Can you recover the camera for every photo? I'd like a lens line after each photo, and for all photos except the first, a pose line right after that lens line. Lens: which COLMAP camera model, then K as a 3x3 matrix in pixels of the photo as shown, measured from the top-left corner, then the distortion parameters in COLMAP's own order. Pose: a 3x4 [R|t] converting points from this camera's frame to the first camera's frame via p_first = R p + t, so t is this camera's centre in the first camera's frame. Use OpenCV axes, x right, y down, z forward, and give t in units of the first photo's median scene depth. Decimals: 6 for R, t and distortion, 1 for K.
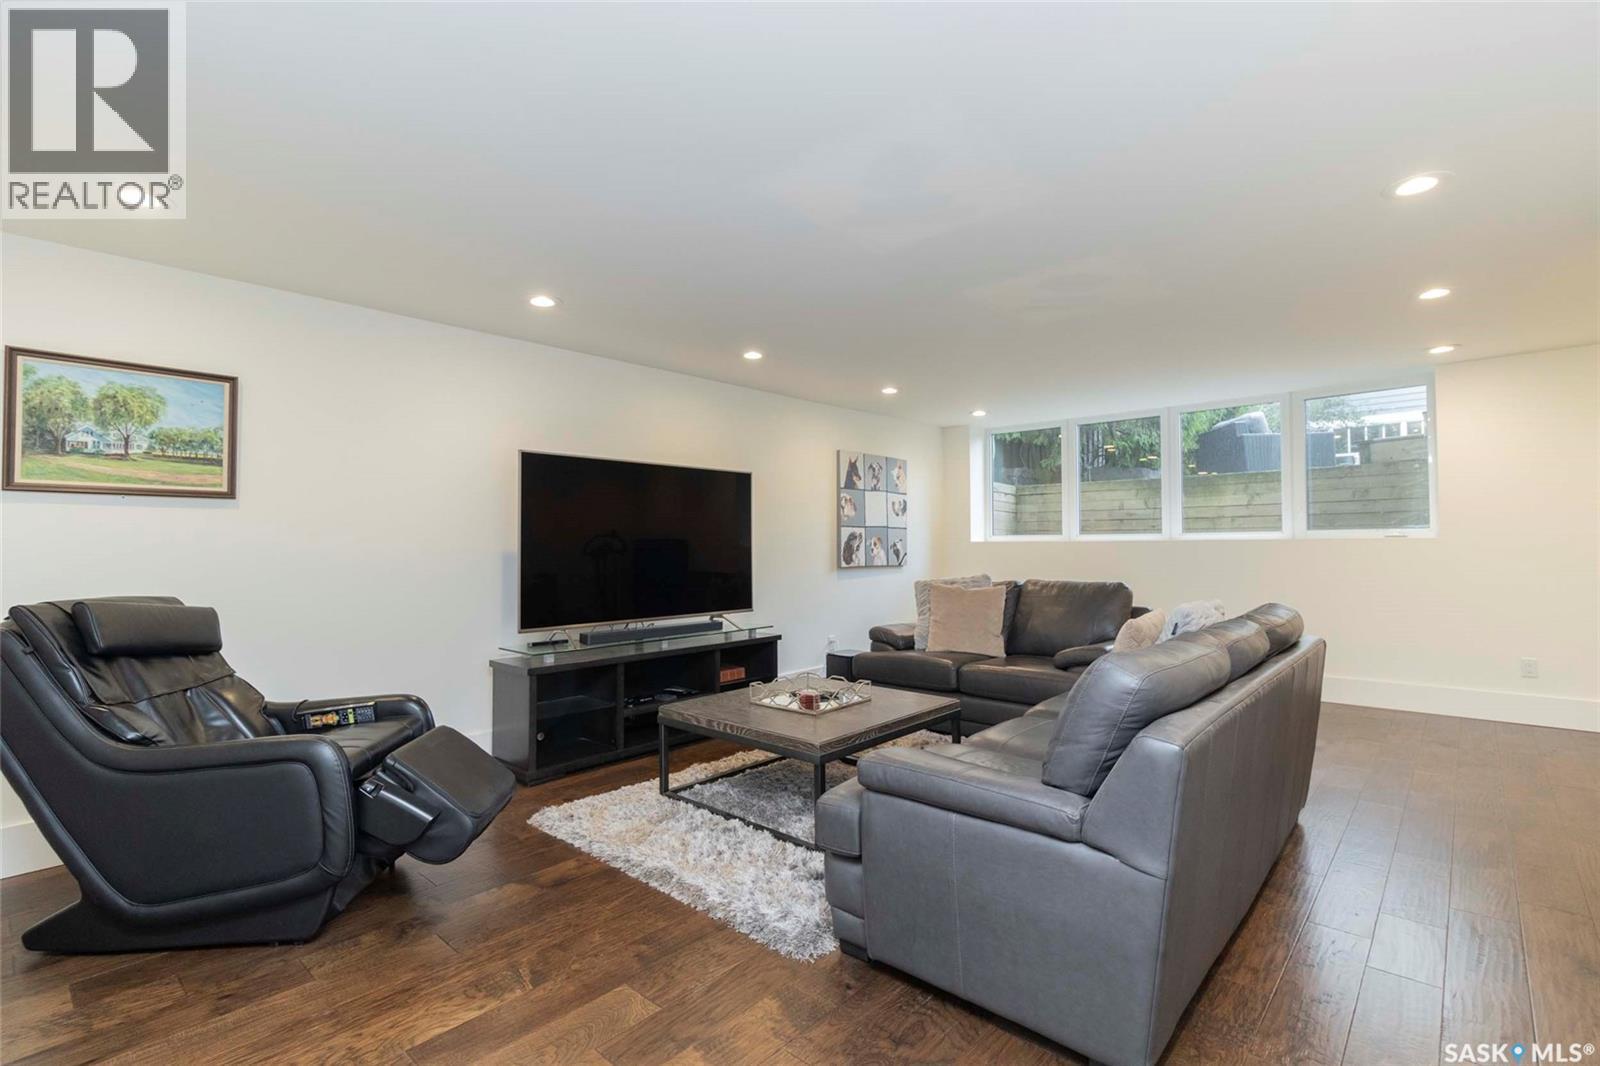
lens RADIAL K [[740.9, 0, 809.0], [0, 740.9, 537.6], [0, 0, 1]] dist [0.011354, -0.000133]
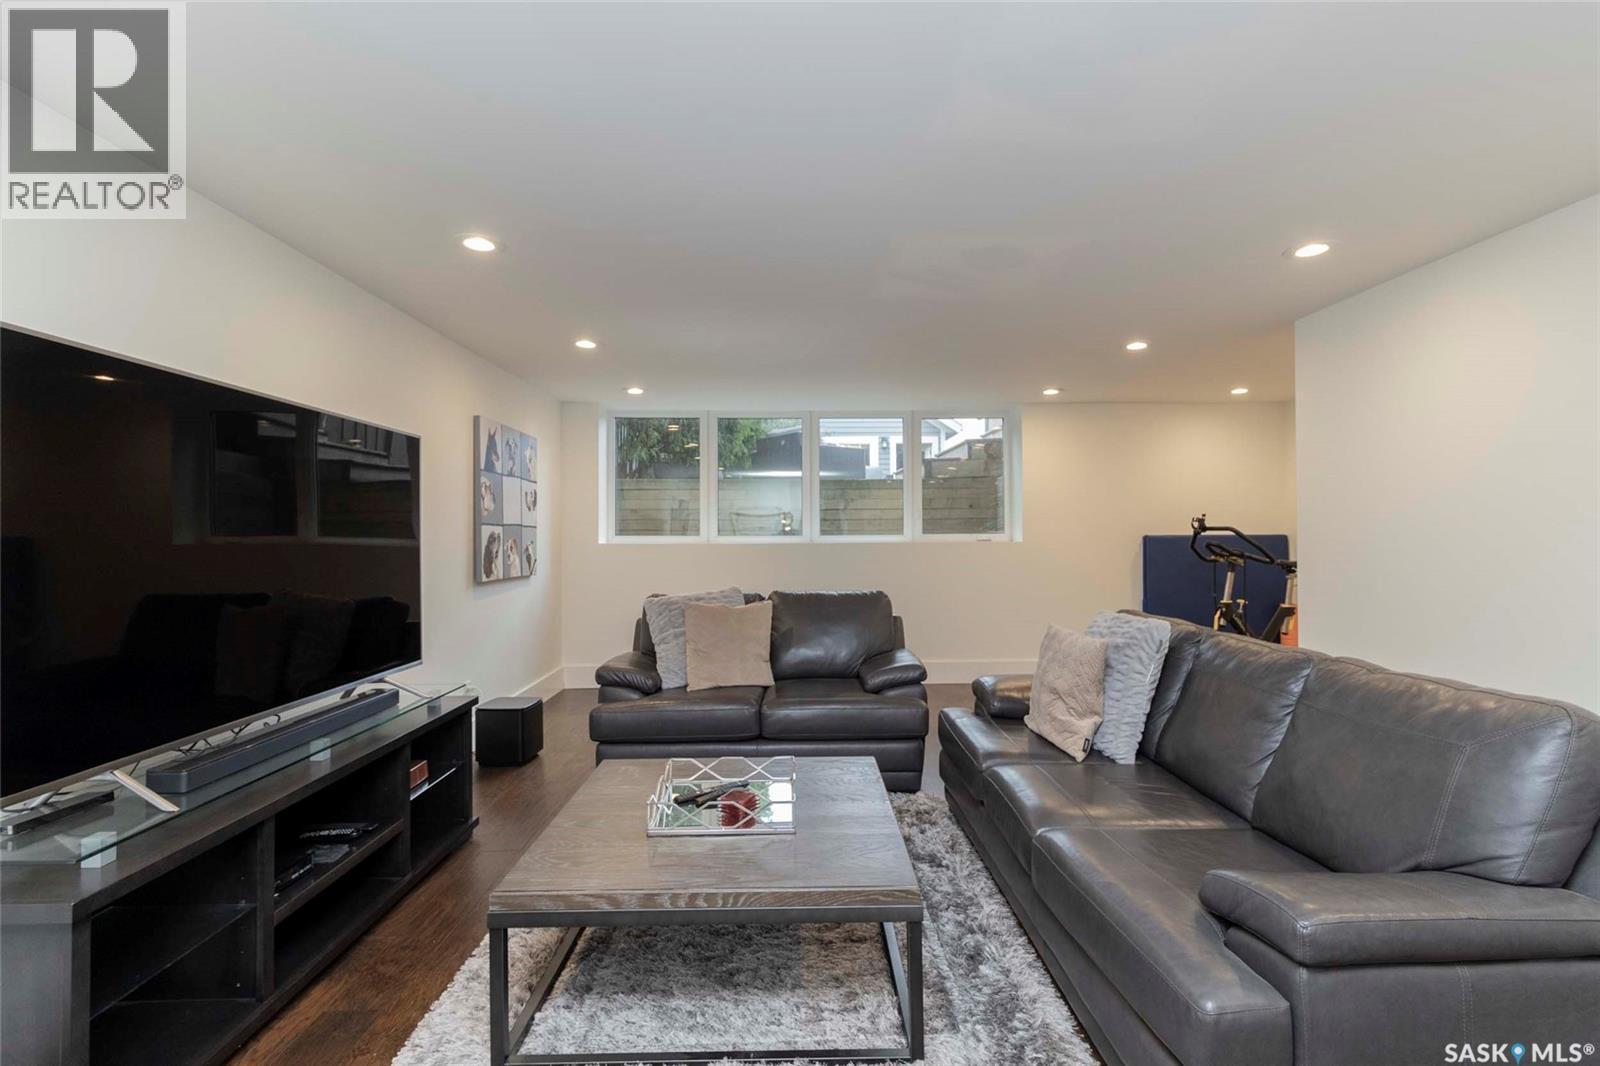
lens RADIAL K [[740.9, 0, 806.6], [0, 740.9, 531.3], [0, 0, 1]] dist [0.011354, -0.000133]
pose [[0.720372, 0.007257, 0.693549, -0.221489], [-0.008567, 0.999962, -0.001565, -0.009859], [-0.693534, -0.004815, 0.720407, 0.274837]]
